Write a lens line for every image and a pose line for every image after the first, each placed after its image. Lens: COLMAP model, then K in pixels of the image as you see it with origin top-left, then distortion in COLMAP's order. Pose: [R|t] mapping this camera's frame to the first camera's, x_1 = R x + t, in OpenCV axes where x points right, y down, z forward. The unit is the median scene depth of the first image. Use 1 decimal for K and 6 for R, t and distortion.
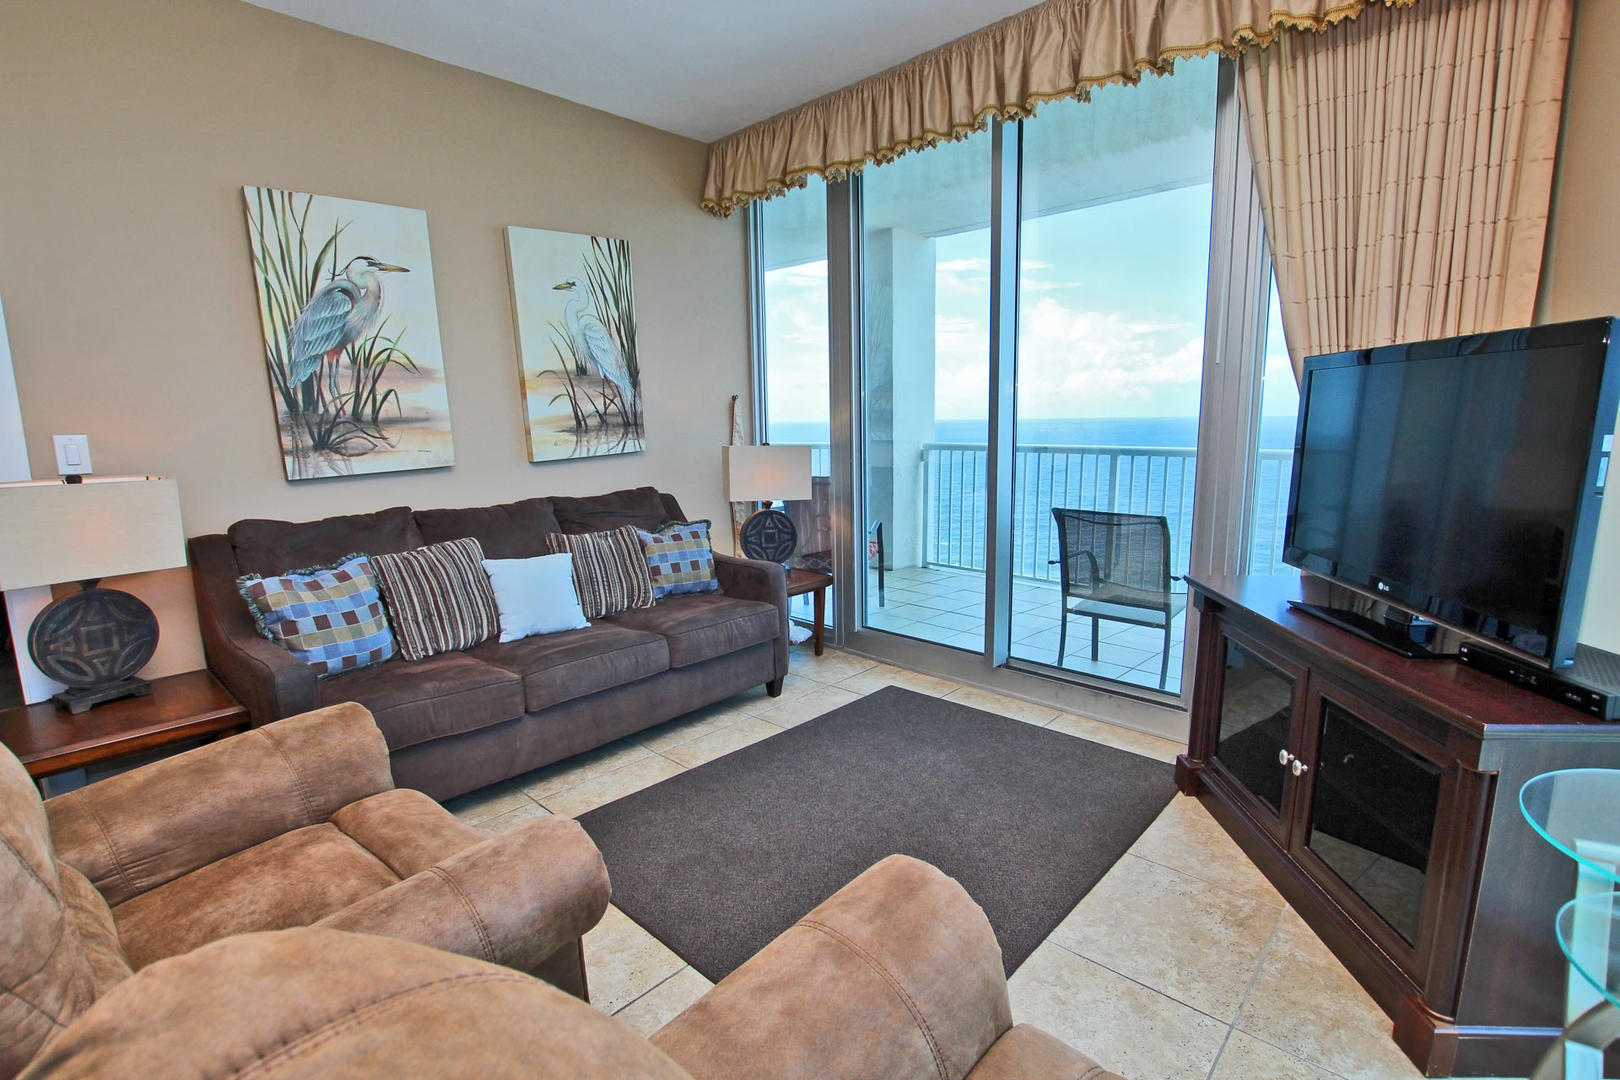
lens RADIAL K [[753.4, 0, 807.9], [0, 753.4, 540.1], [0, 0, 1]] dist [-0.022252, 0.001545]
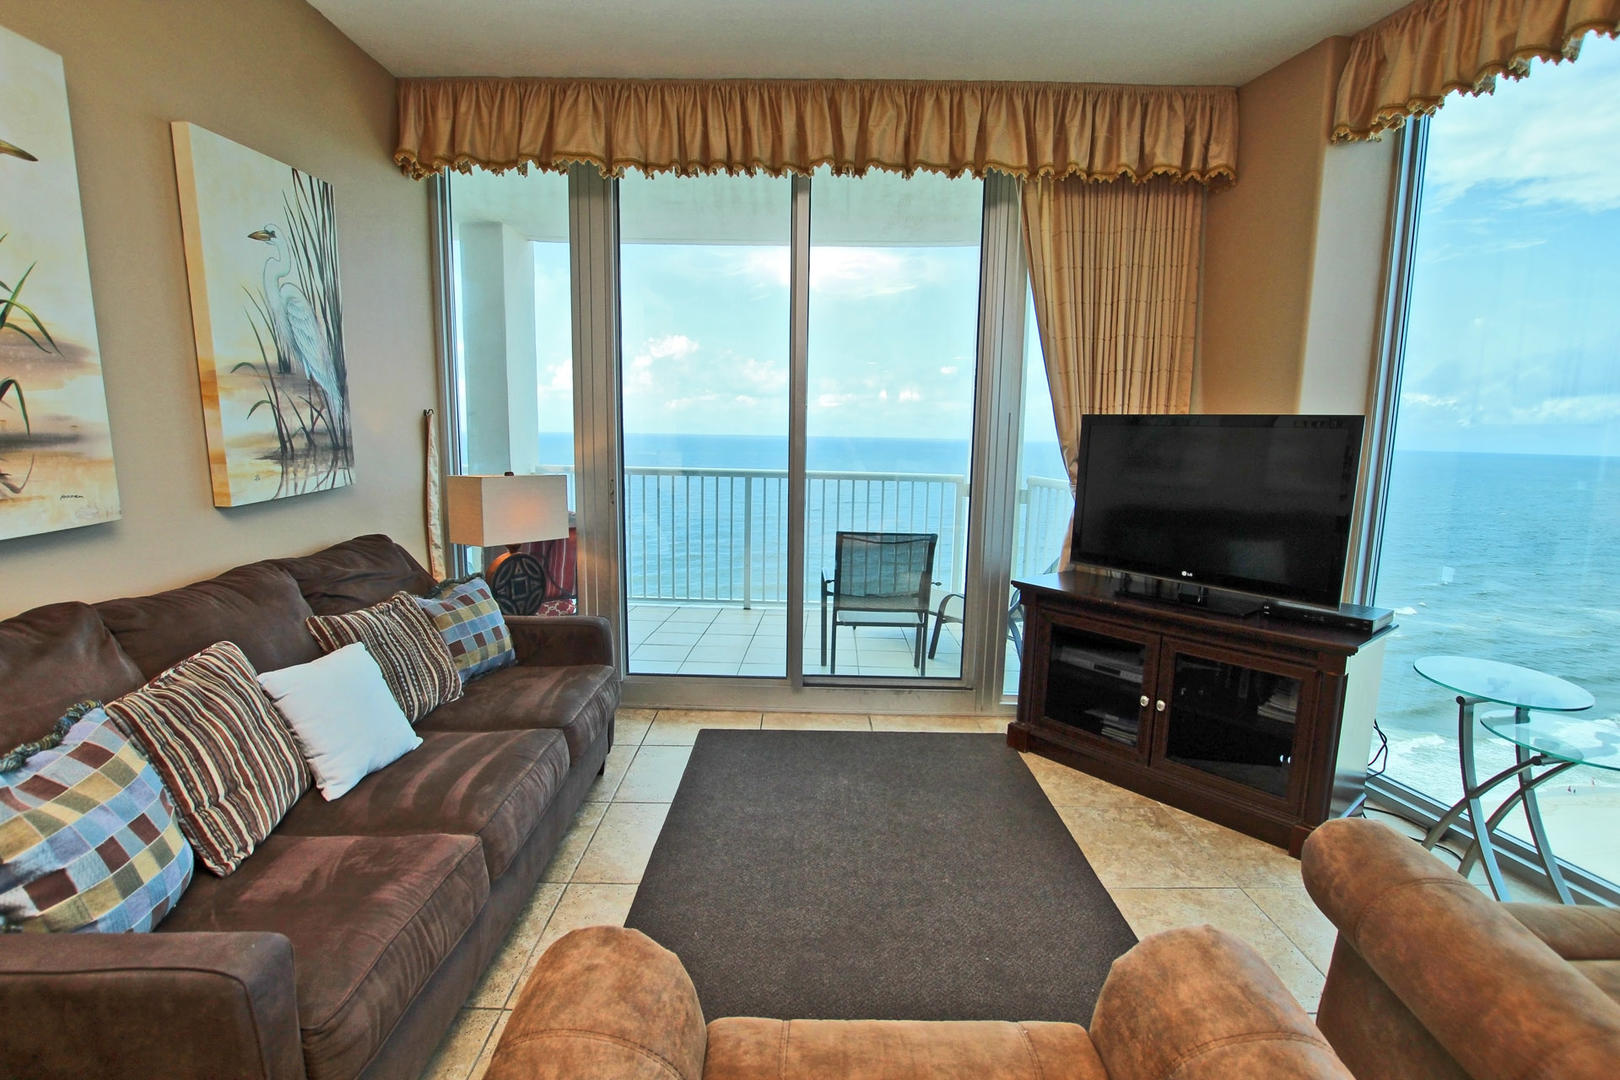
lens RADIAL K [[753.4, 0, 808.6], [0, 753.4, 542.9], [0, 0, 1]] dist [-0.022252, 0.001545]
pose [[0.726765, -0.069530, 0.683359, -0.432017], [0.079759, 0.996676, 0.016584, -0.045437], [-0.682240, 0.042451, 0.729895, 0.216463]]
